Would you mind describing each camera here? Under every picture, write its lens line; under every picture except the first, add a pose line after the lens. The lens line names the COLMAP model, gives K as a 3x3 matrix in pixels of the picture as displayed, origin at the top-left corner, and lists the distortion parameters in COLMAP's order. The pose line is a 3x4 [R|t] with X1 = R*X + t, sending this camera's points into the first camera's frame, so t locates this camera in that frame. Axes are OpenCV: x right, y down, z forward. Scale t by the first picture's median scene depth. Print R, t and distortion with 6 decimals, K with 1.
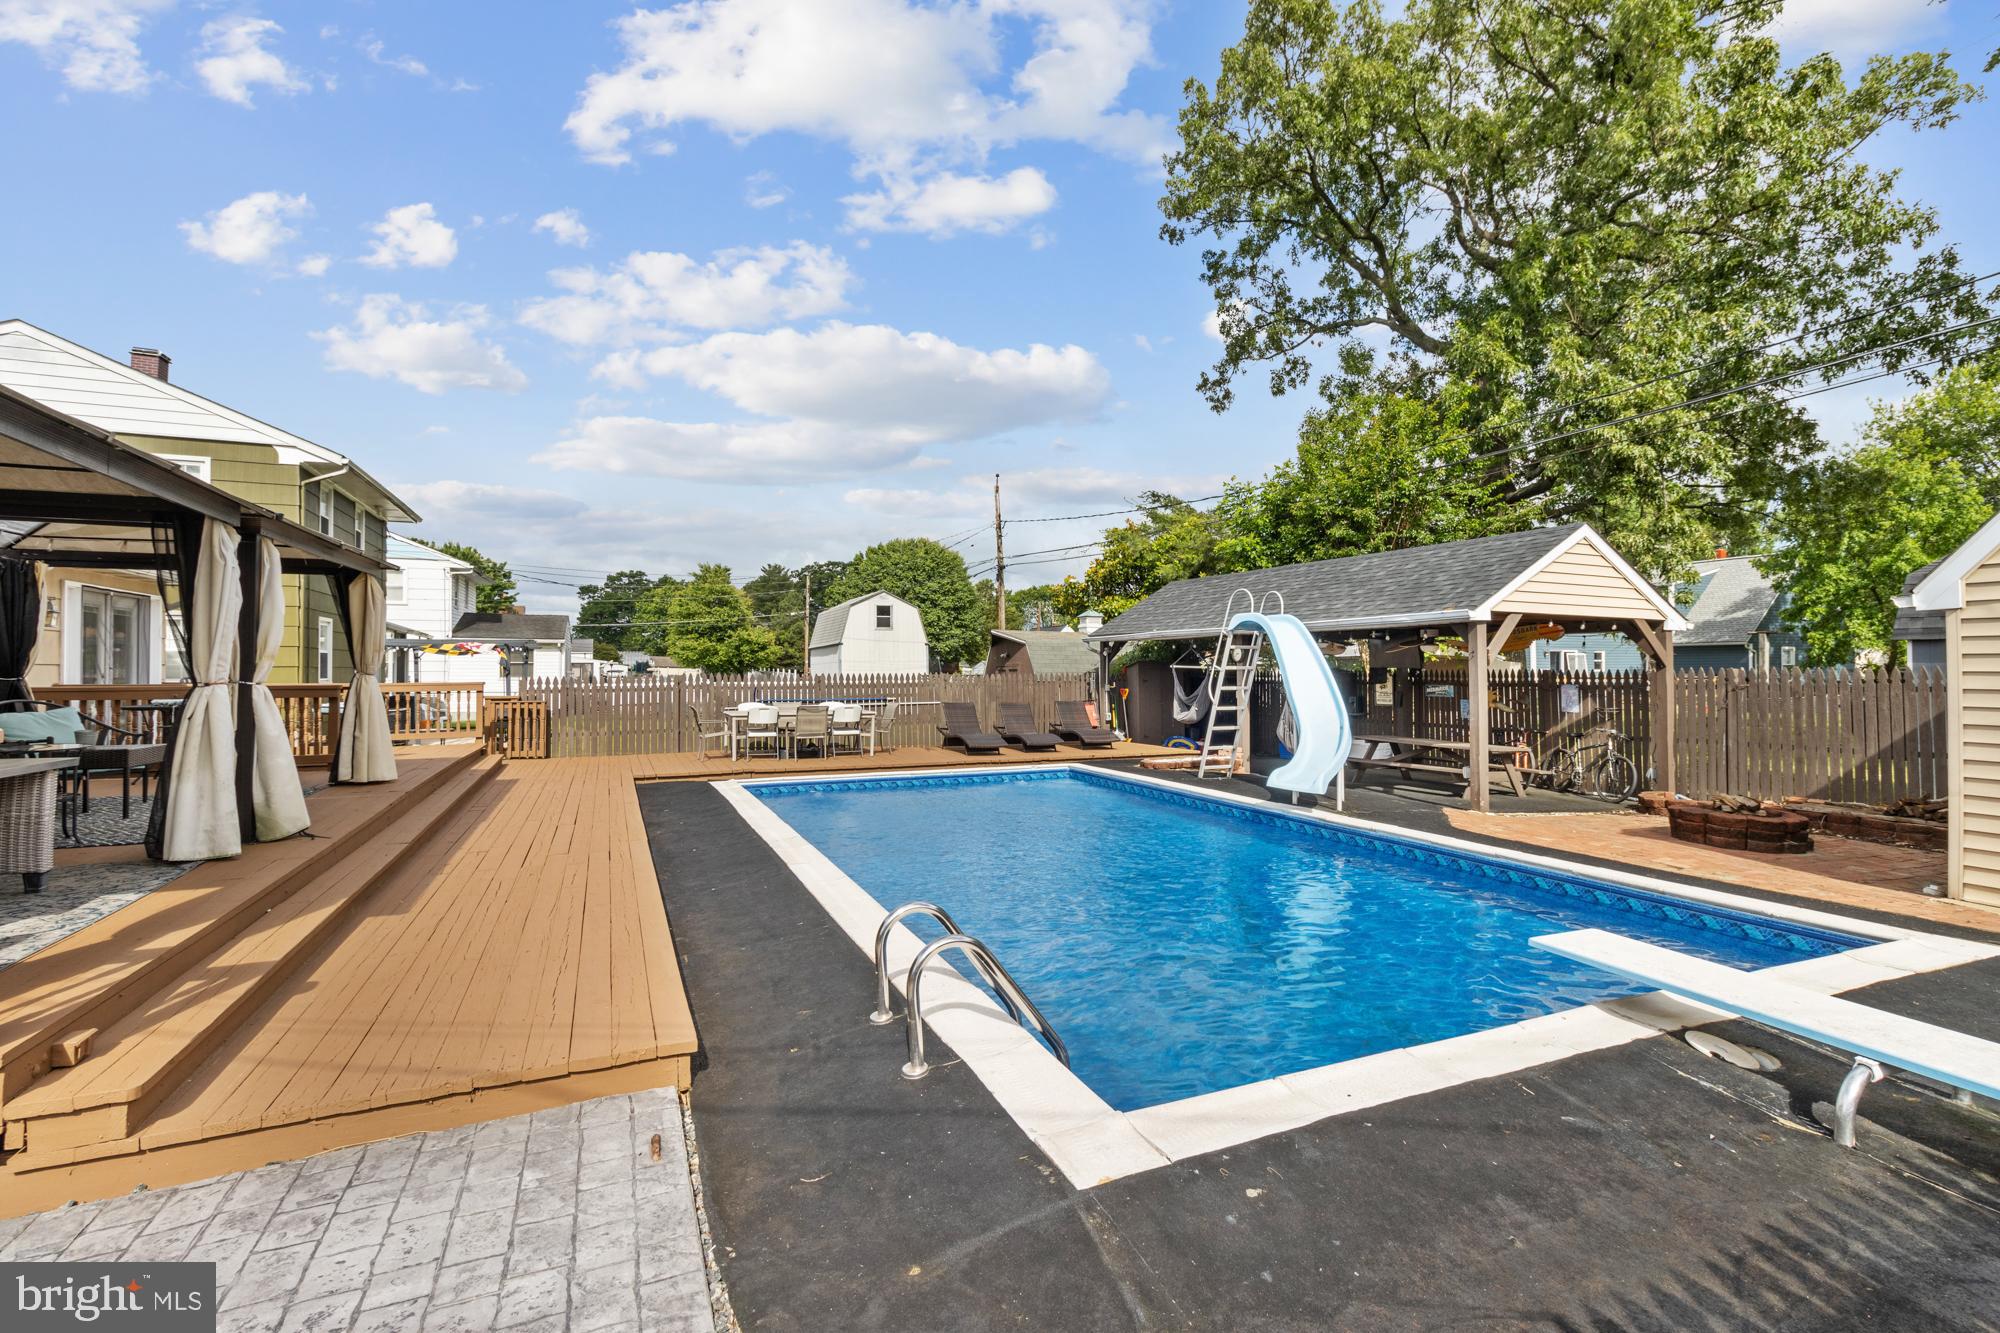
lens RADIAL K [[939.2, 0, 1016.6], [0, 939.2, 612.8], [0, 0, 1]] dist [0.001389, -0.000060]
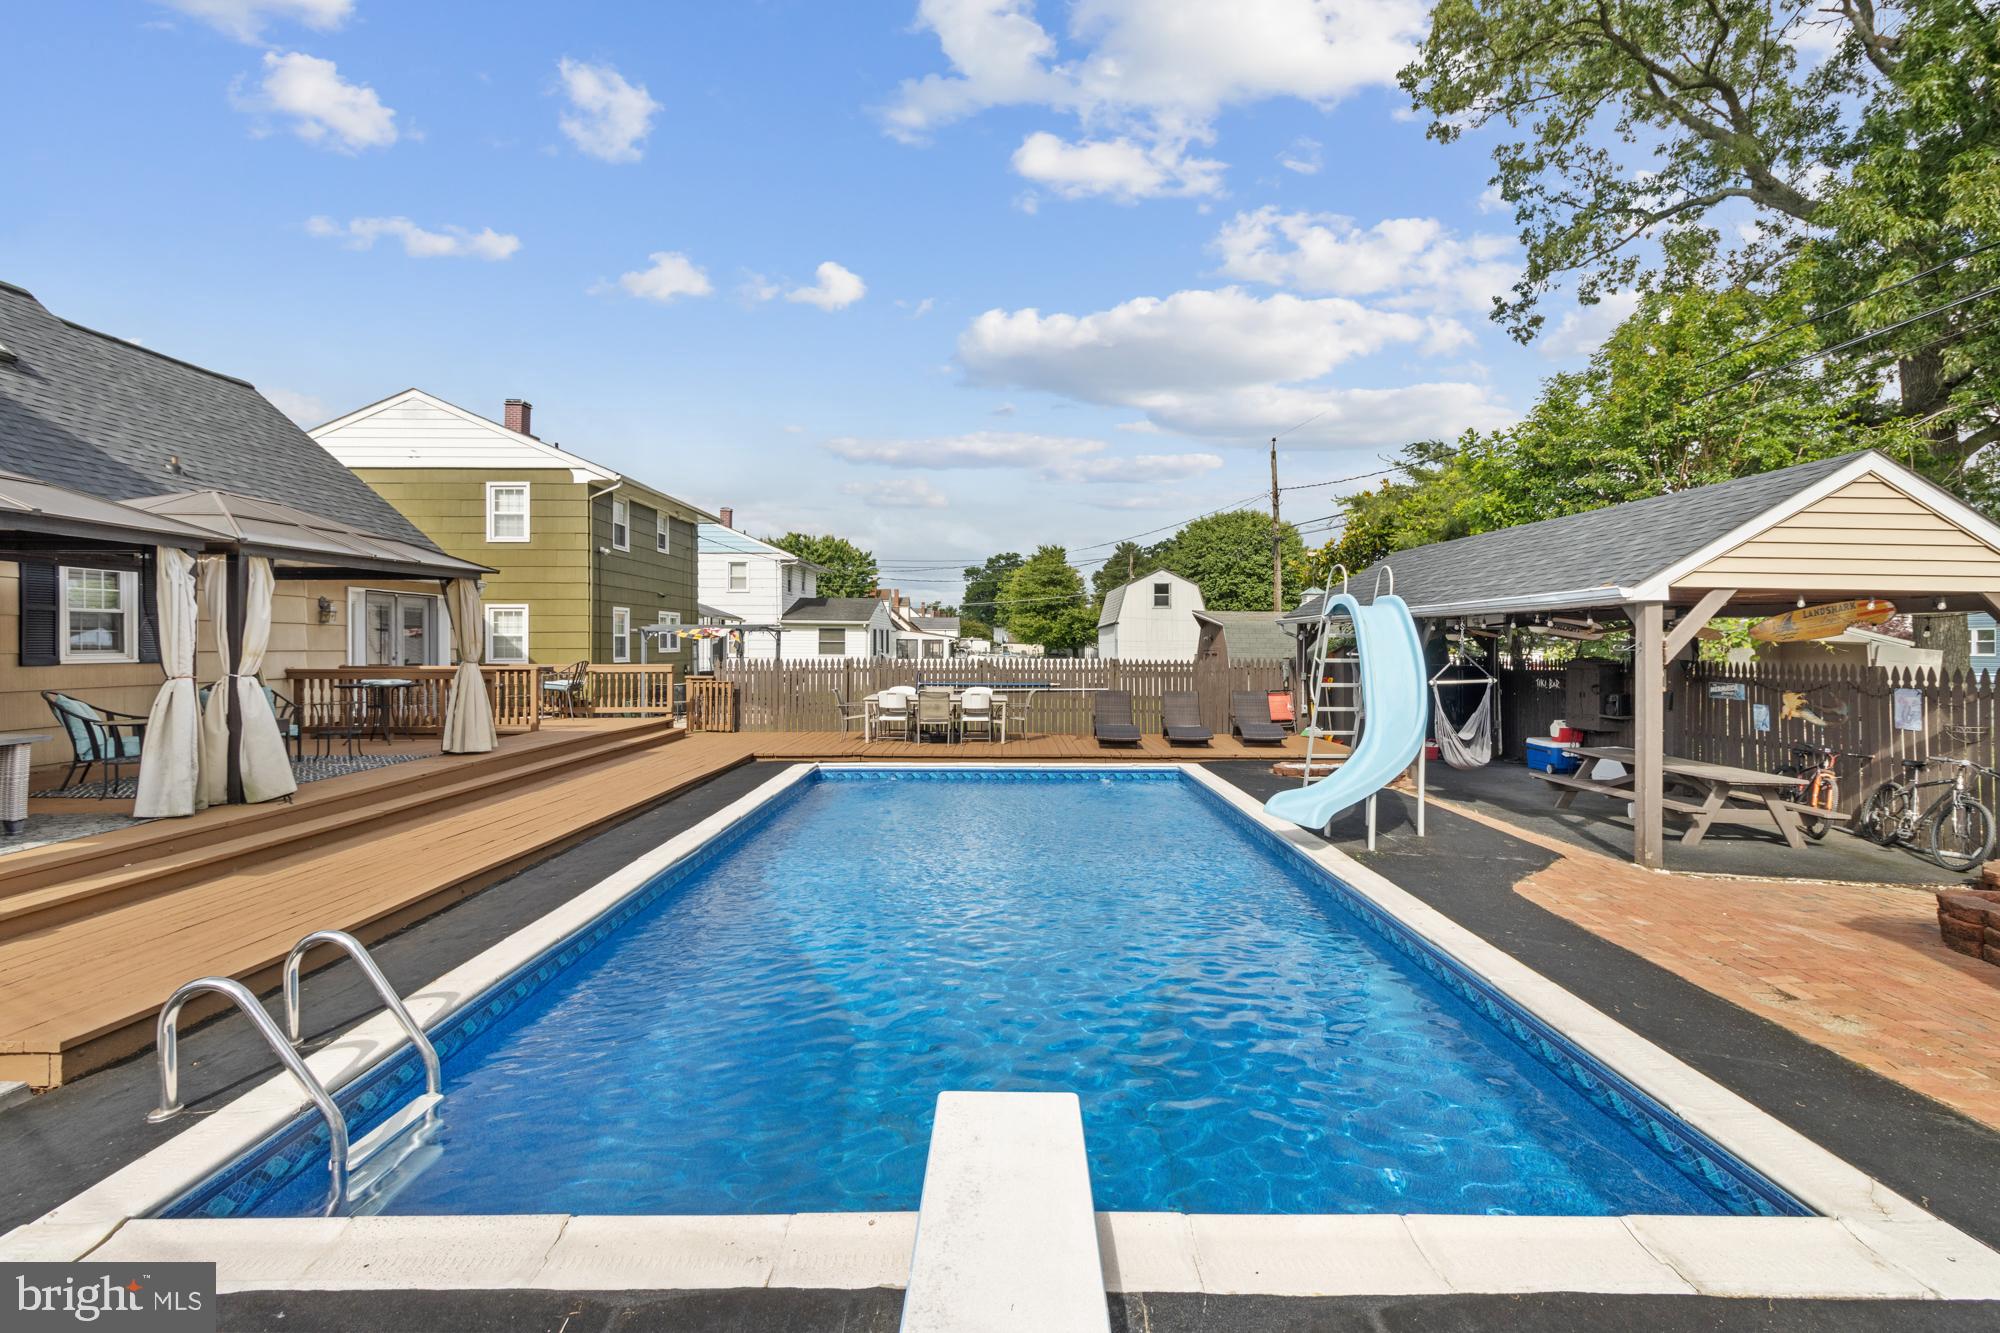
lens RADIAL K [[939.2, 0, 1016.6], [0, 939.2, 612.8], [0, 0, 1]] dist [0.001389, -0.000060]
pose [[0.915173, -0.009280, -0.402955, 0.197328], [0.020264, 0.999530, 0.023004, -0.005004], [0.402552, -0.029218, 0.914931, 0.088908]]
